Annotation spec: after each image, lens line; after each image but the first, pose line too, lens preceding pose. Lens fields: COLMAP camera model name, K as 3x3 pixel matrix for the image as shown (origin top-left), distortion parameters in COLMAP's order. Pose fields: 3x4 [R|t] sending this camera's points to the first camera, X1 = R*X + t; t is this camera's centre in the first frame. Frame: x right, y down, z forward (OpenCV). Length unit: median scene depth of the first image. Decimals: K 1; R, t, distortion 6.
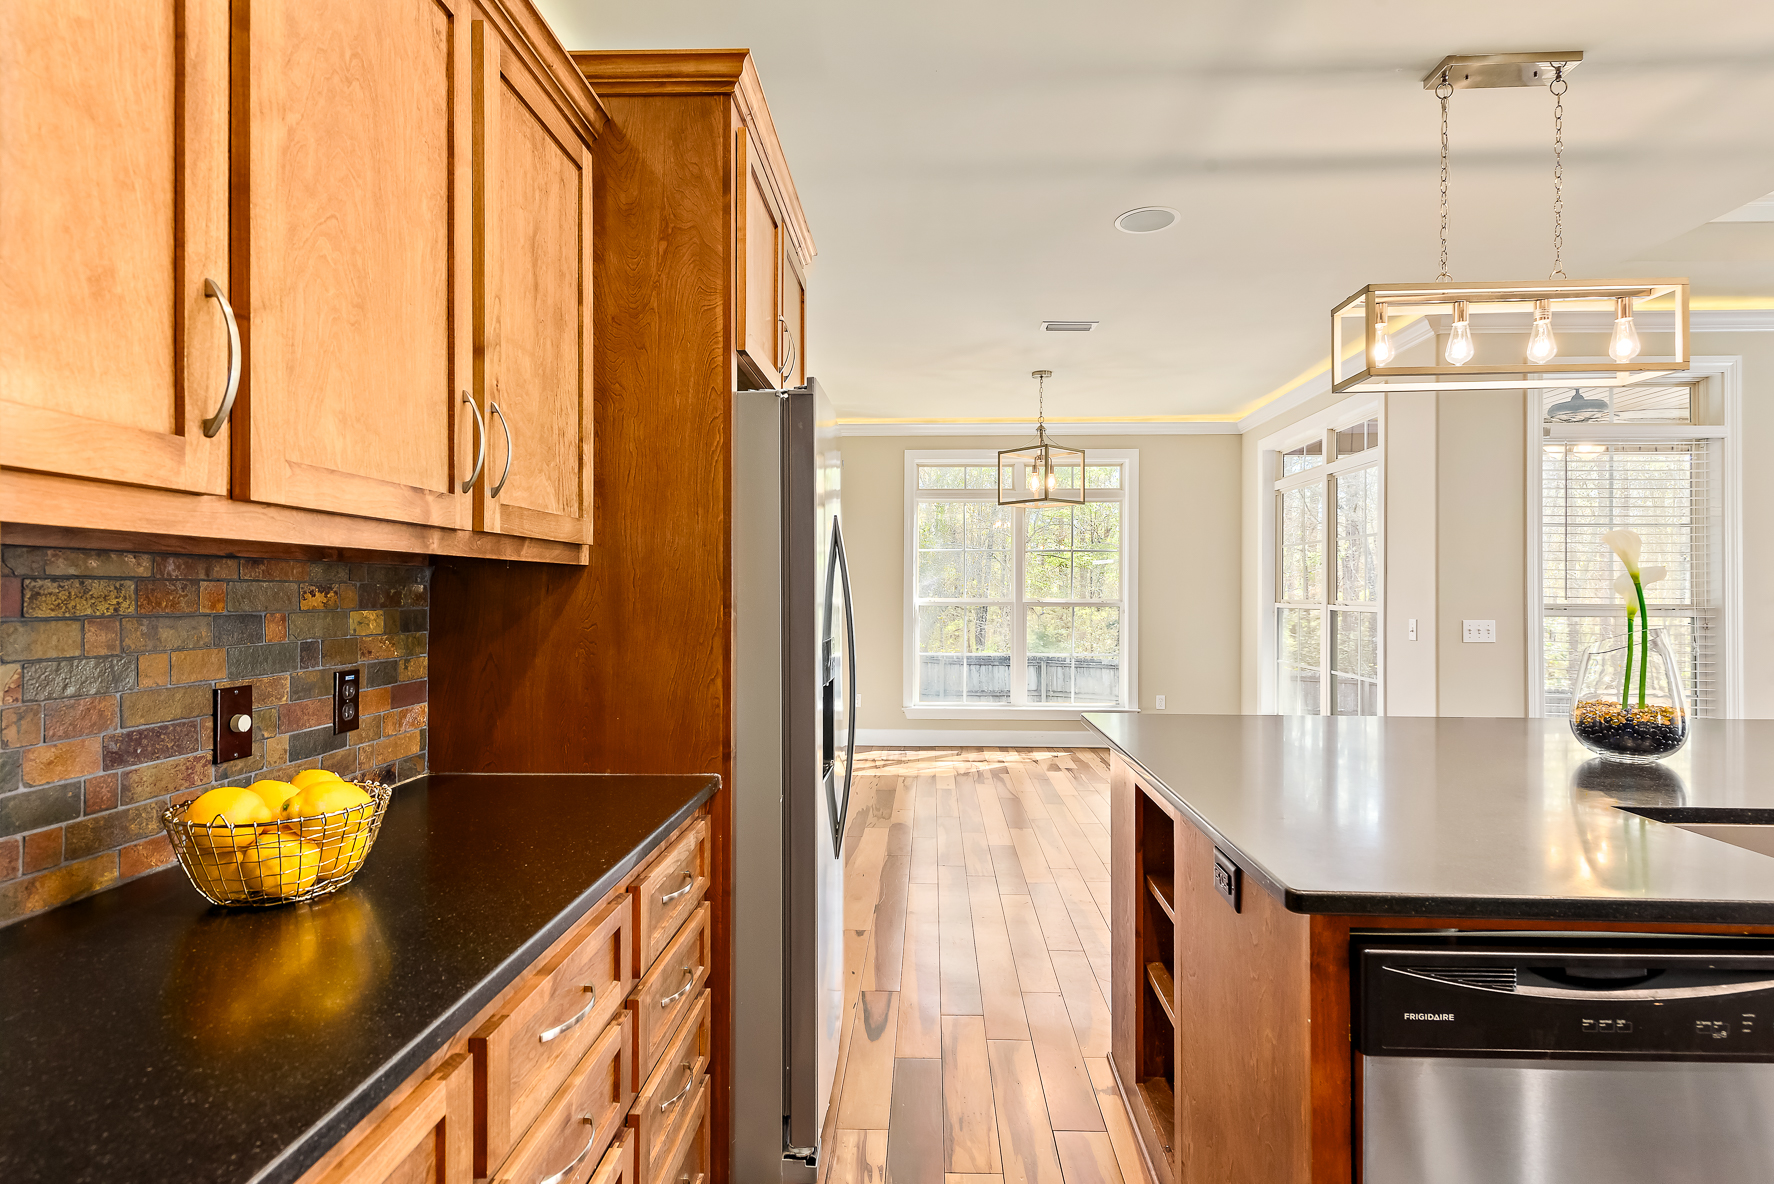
lens RADIAL K [[884.9, 0, 899.4], [0, 884.9, 593.1], [0, 0, 1]] dist [-0.001644, -0.000963]
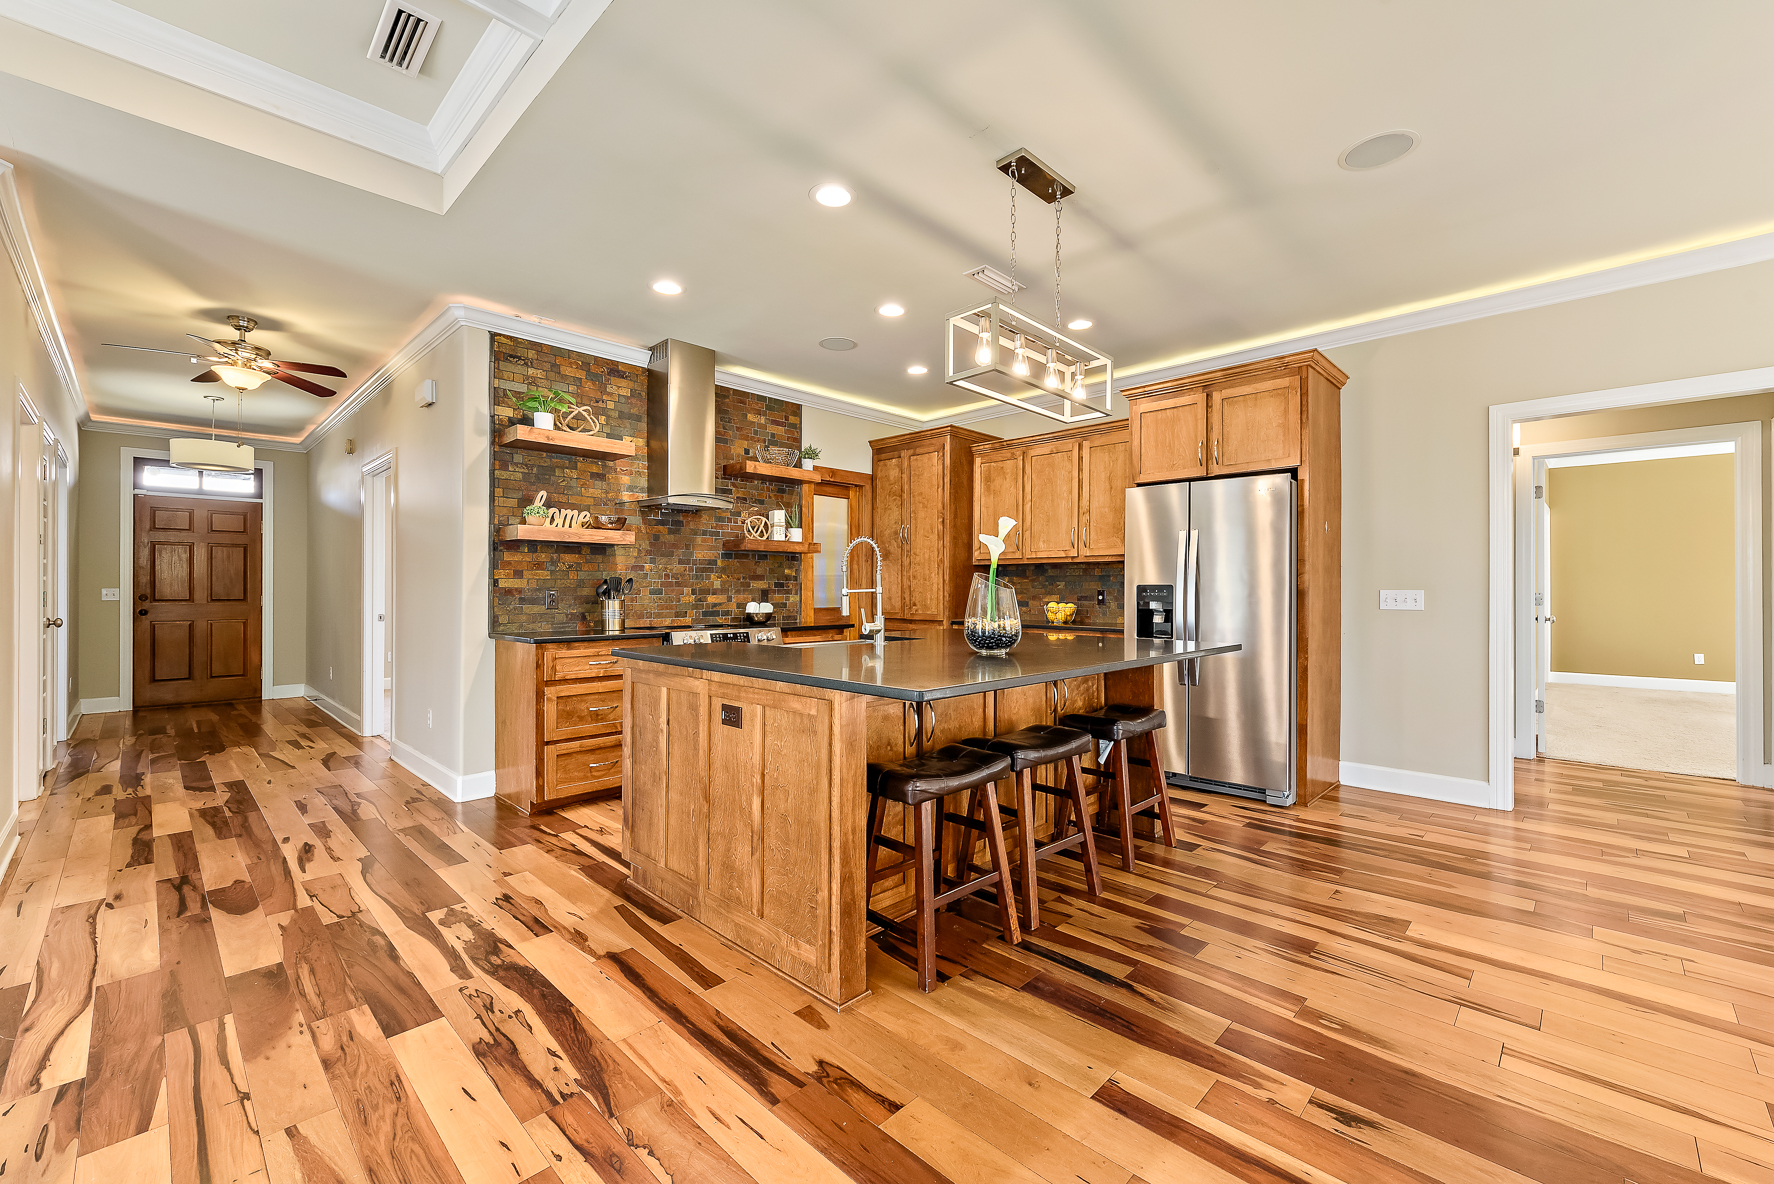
lens RADIAL K [[727.4, 0, 902.2], [0, 727.4, 590.7], [0, 0, 1]] dist [0.008154, -0.000860]
pose [[-0.664827, -0.000157, -0.746997, 2.156518], [-0.002409, 0.999995, 0.001934, 0.076191], [0.746993, 0.003085, -0.664825, 2.066017]]
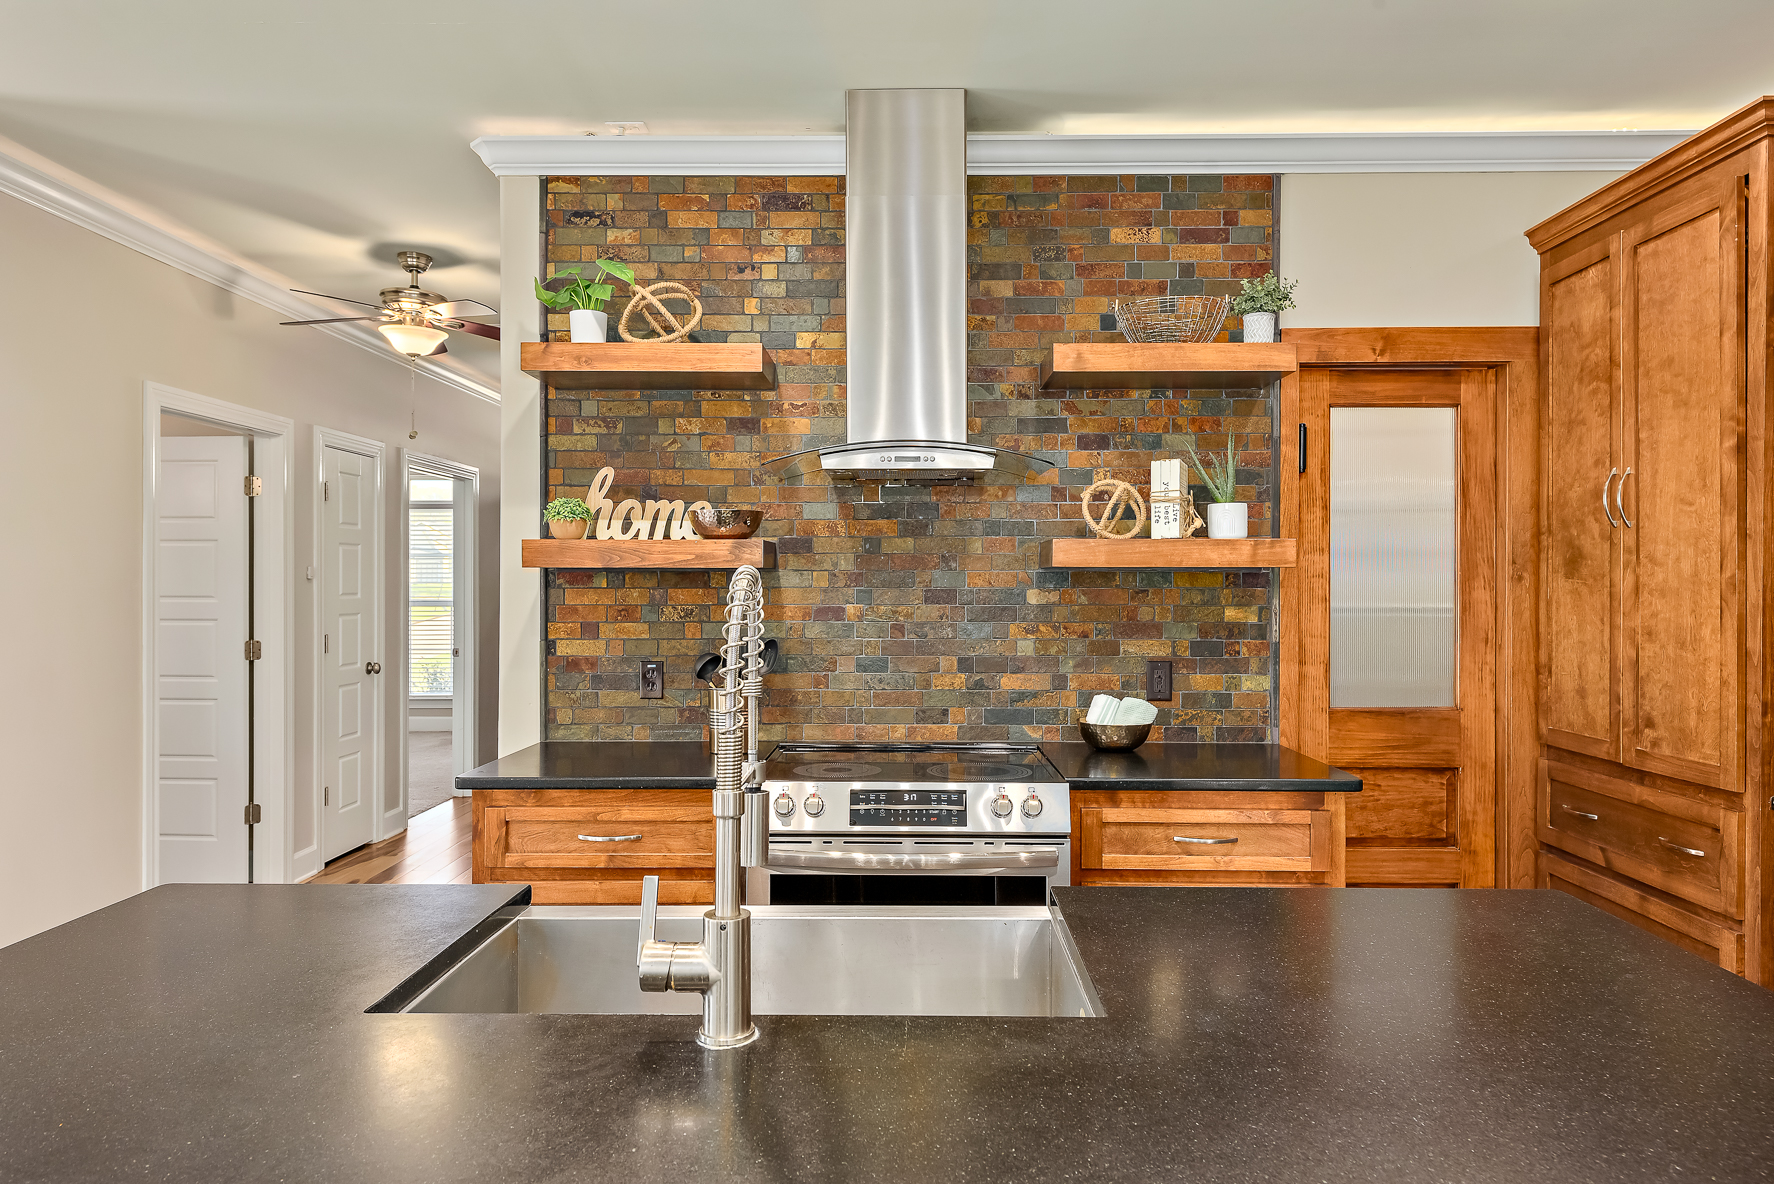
lens RADIAL K [[1112.7, 0, 893.3], [0, 1112.7, 587.1], [0, 0, 1]] dist [0.019986, -0.009194]
pose [[-0.999660, -0.000837, -0.026071, 0.830753], [-0.000911, 0.999996, 0.002817, -0.042319], [0.026069, 0.002839, -0.999656, 1.491723]]
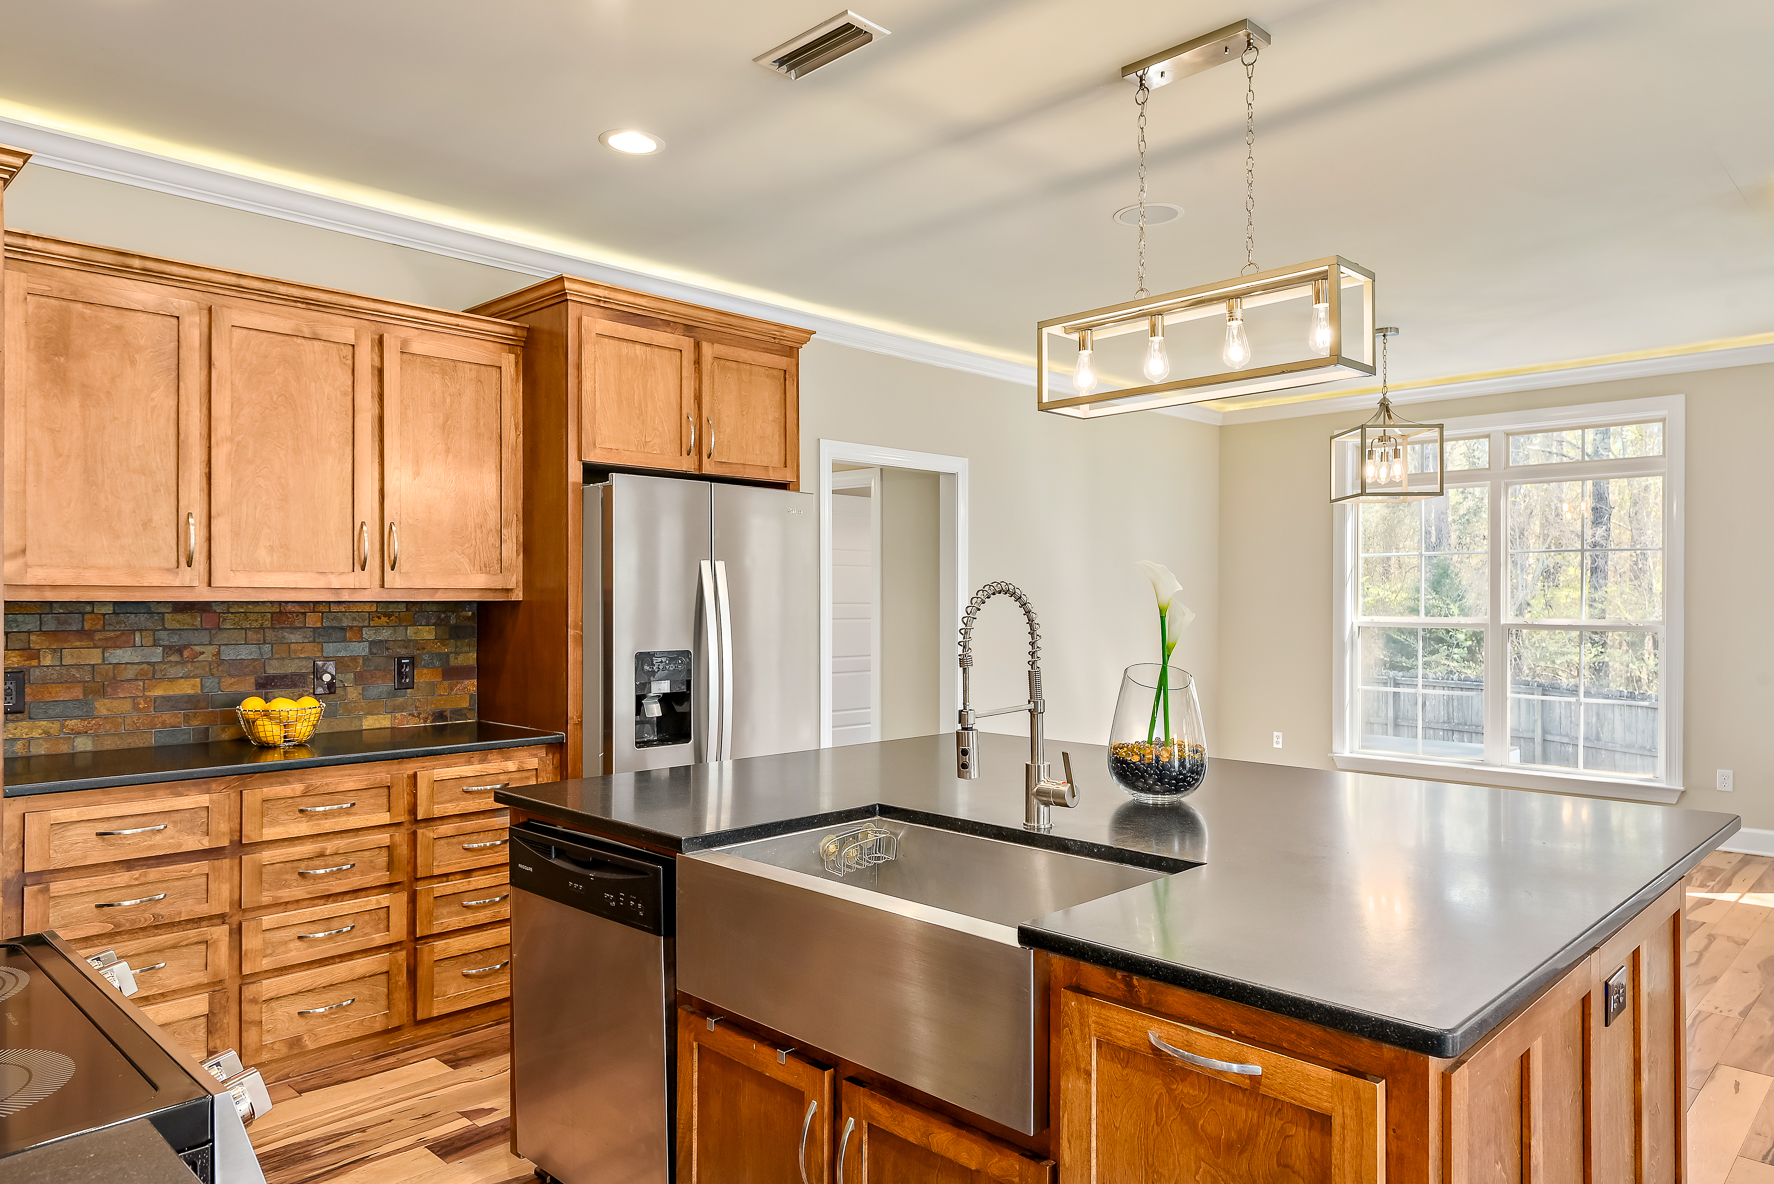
lens RADIAL K [[1140.6, 0, 889.6], [0, 1140.6, 599.8], [0, 0, 1]] dist [0.024953, -0.004110]
pose [[0.744140, 0.000118, -0.668024, 1.590156], [-0.000776, 0.999999, -0.000688, -0.031295], [0.668024, 0.001030, 0.744139, -0.127234]]
